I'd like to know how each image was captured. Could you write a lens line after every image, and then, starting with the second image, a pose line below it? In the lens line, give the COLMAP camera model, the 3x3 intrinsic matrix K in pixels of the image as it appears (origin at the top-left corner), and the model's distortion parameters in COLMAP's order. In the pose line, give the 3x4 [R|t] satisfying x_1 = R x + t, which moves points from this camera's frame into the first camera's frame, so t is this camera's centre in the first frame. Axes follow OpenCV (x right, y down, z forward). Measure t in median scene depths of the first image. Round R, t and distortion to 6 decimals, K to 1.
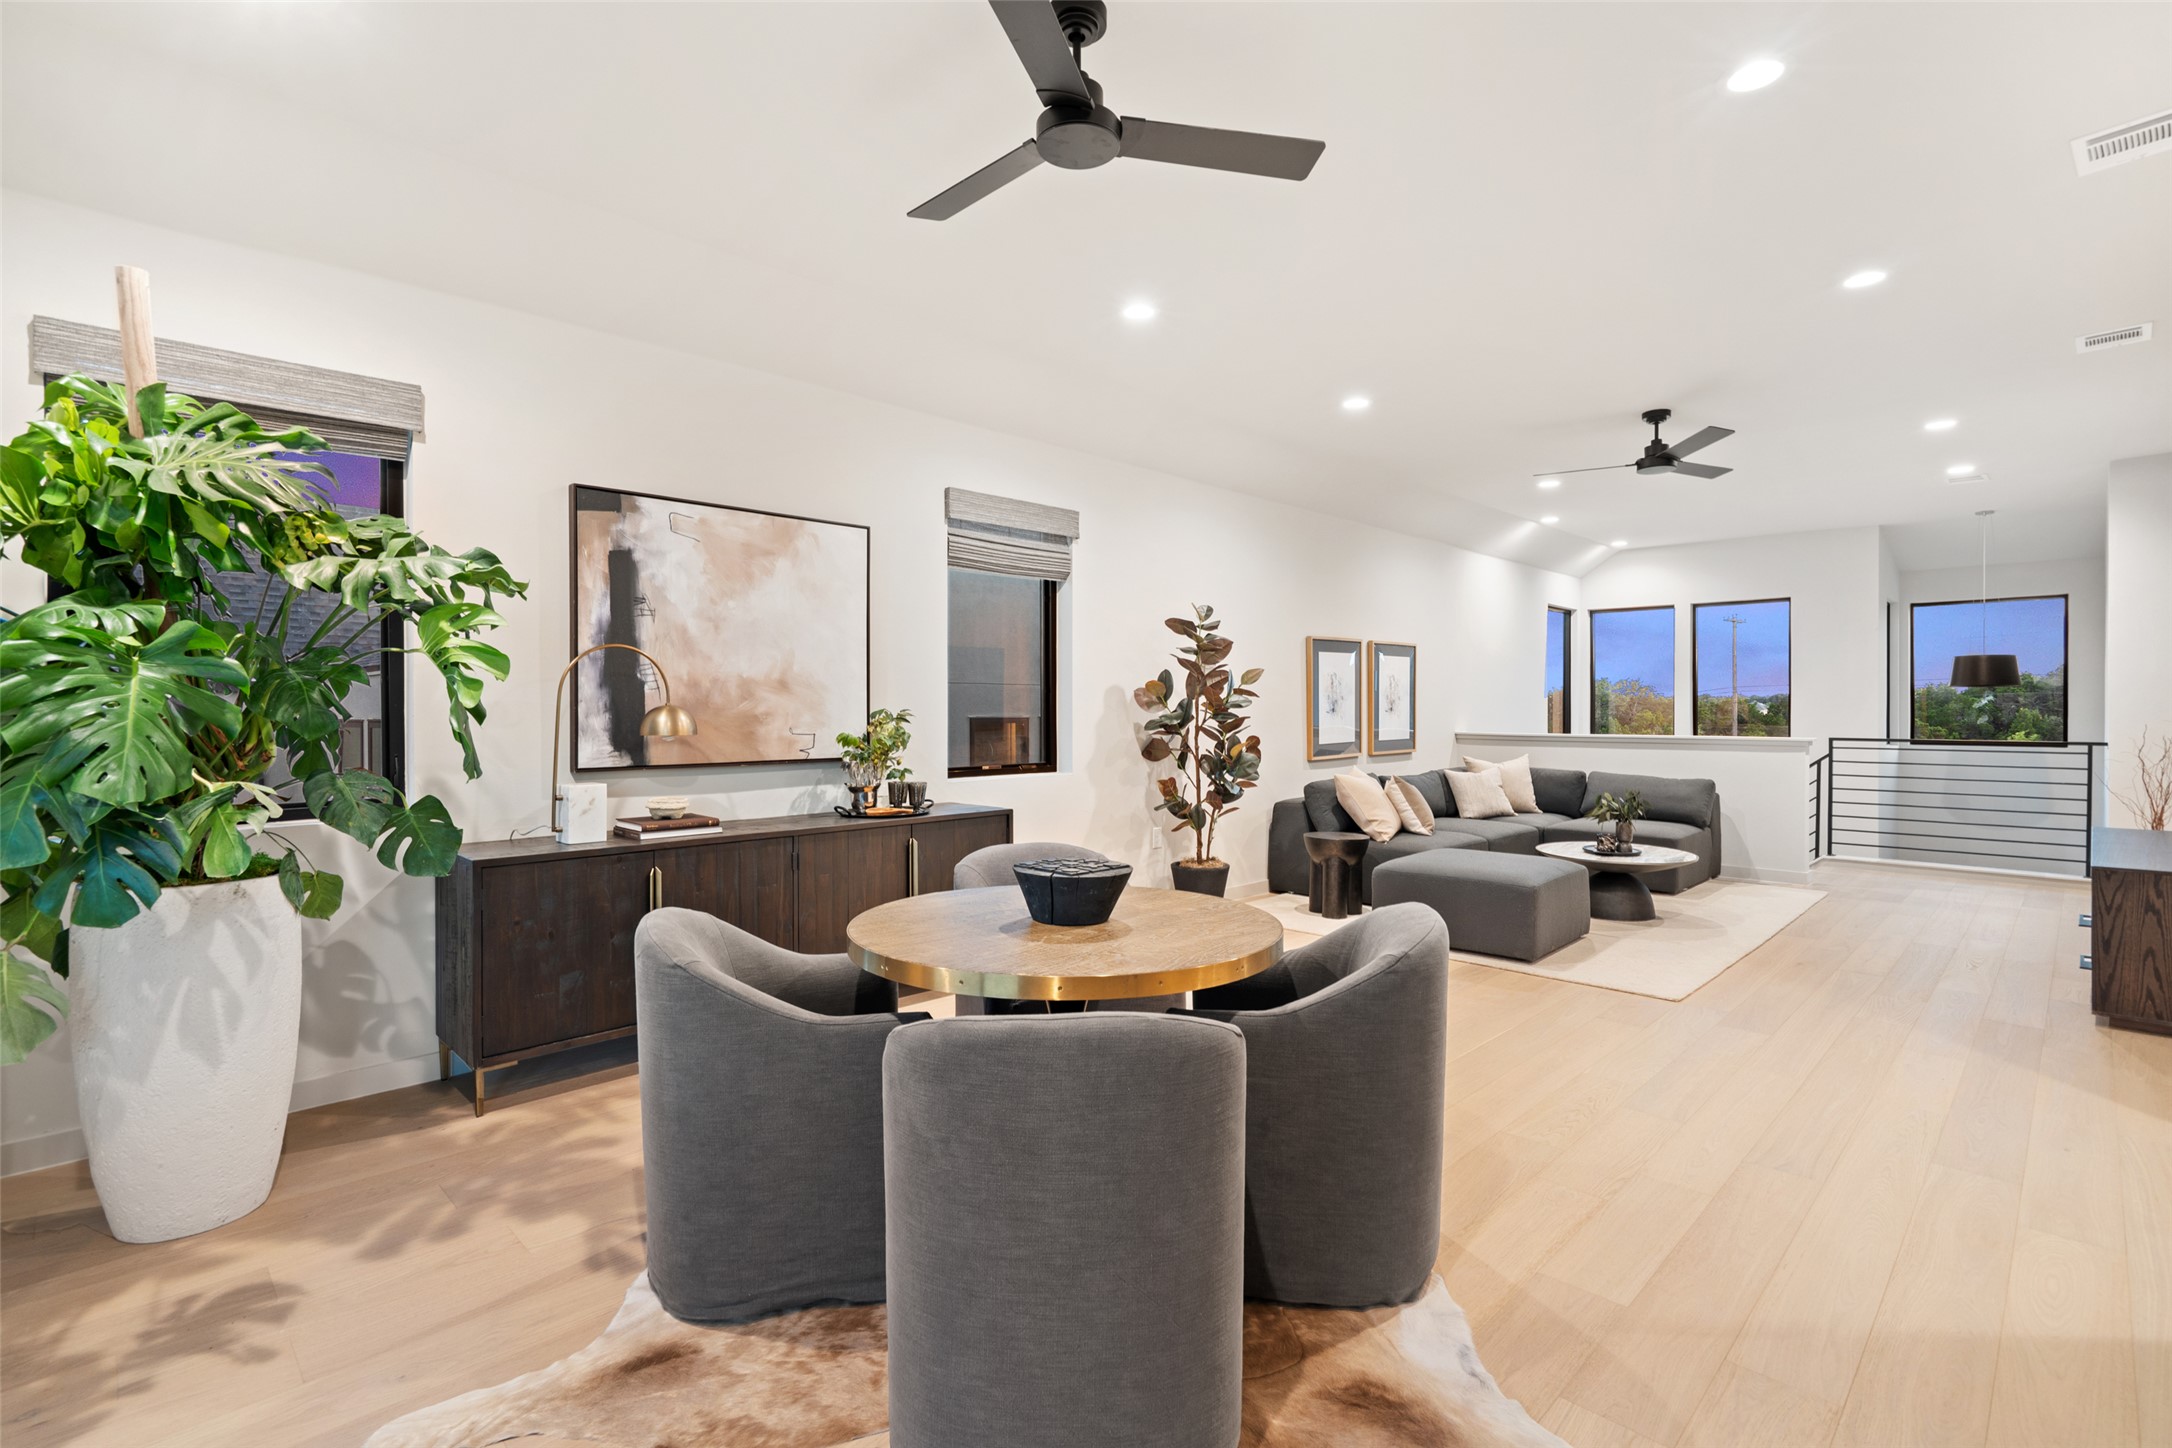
lens RADIAL K [[995.3, 0, 1087.3], [0, 995.3, 726.7], [0, 0, 1]] dist [-0.008184, 0.004326]
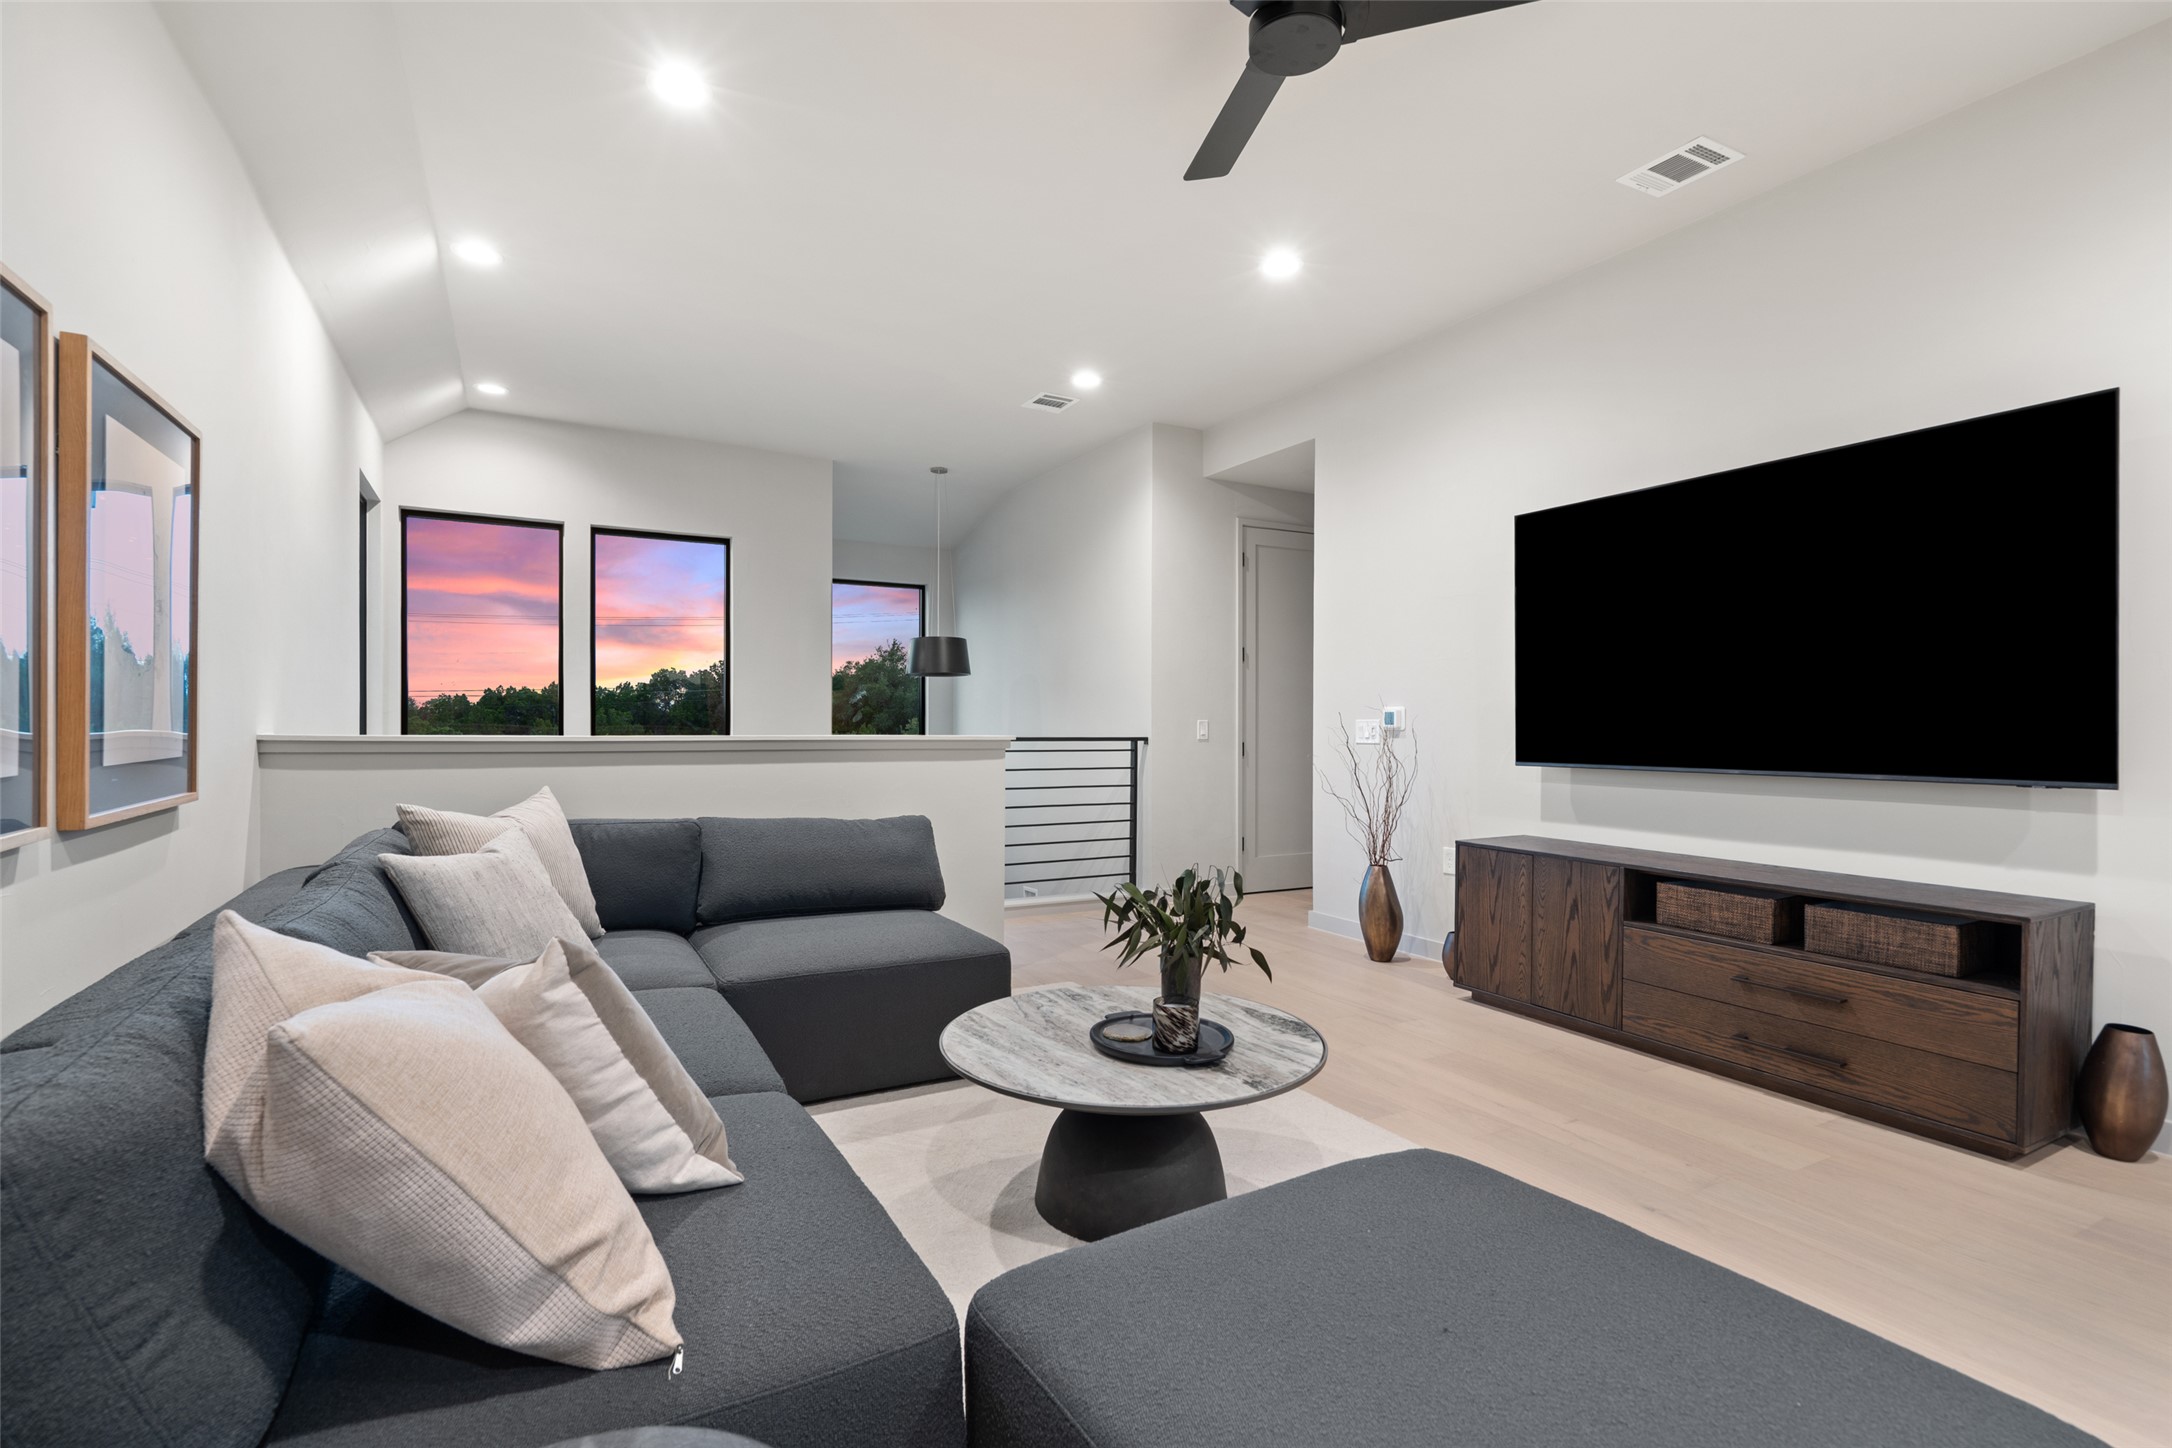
lens RADIAL K [[995.3, 0, 1088.8], [0, 995.3, 733.4], [0, 0, 1]] dist [-0.008184, 0.004326]
pose [[0.268834, -0.006331, 0.963166, 0.250636], [0.008663, 0.999954, 0.004155, 0.013743], [-0.963148, 0.007227, 0.268876, 1.378260]]
